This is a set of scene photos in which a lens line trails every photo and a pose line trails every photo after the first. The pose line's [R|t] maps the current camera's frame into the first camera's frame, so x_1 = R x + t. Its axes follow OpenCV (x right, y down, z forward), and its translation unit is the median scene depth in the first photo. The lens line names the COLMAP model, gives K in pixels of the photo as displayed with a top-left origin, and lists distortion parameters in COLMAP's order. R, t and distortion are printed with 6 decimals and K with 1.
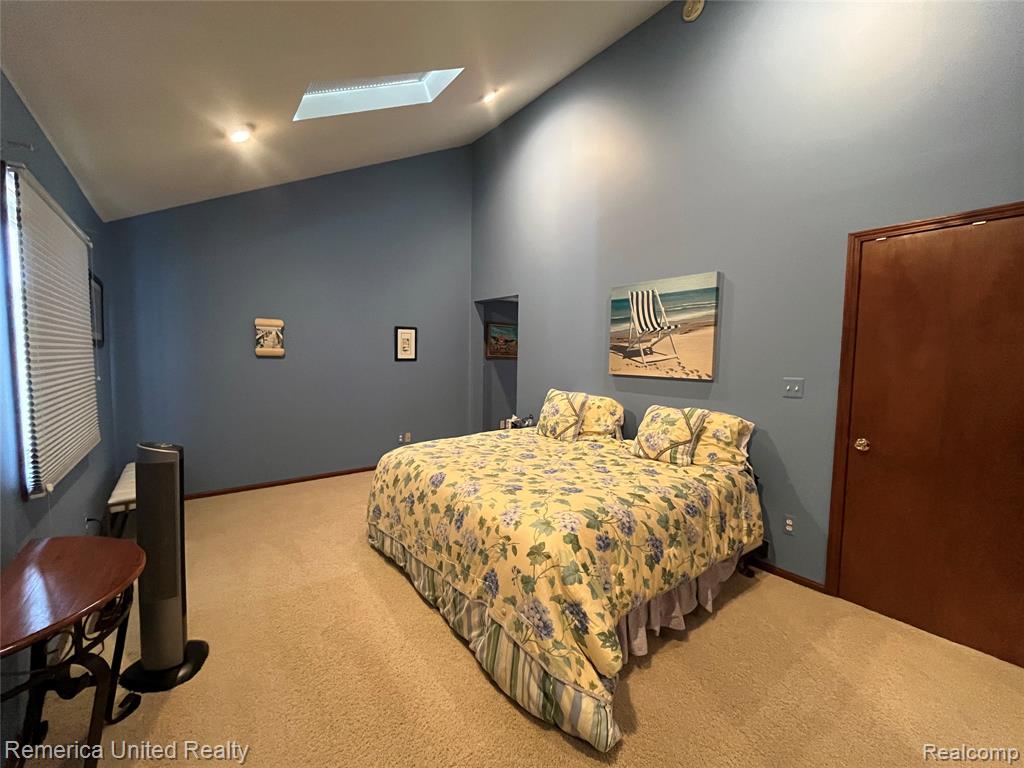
lens RADIAL K [[416.7, 0, 514.4], [0, 416.7, 388.8], [0, 0, 1]] dist [-0.001325, -0.001022]
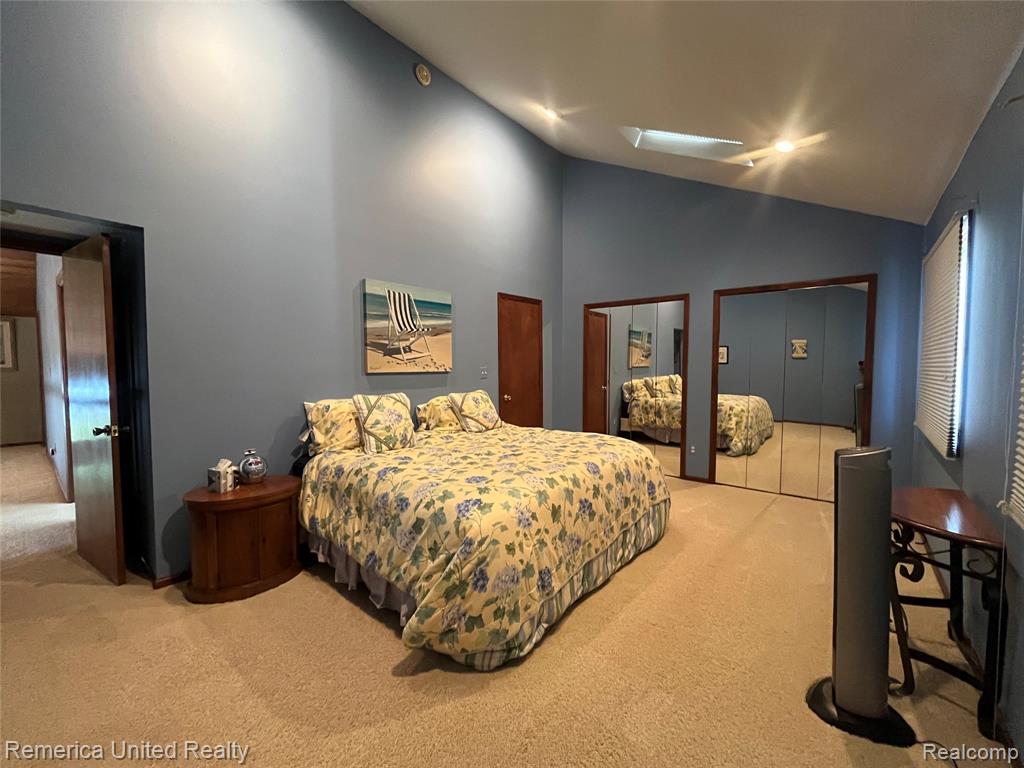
lens RADIAL K [[416.7, 0, 514.3], [0, 416.7, 379.0], [0, 0, 1]] dist [-0.001325, -0.001022]
pose [[-0.225037, -0.049784, 0.973078, -0.812981], [0.080228, 0.994356, 0.069427, -0.067280], [-0.971042, 0.093692, -0.219772, 0.987966]]
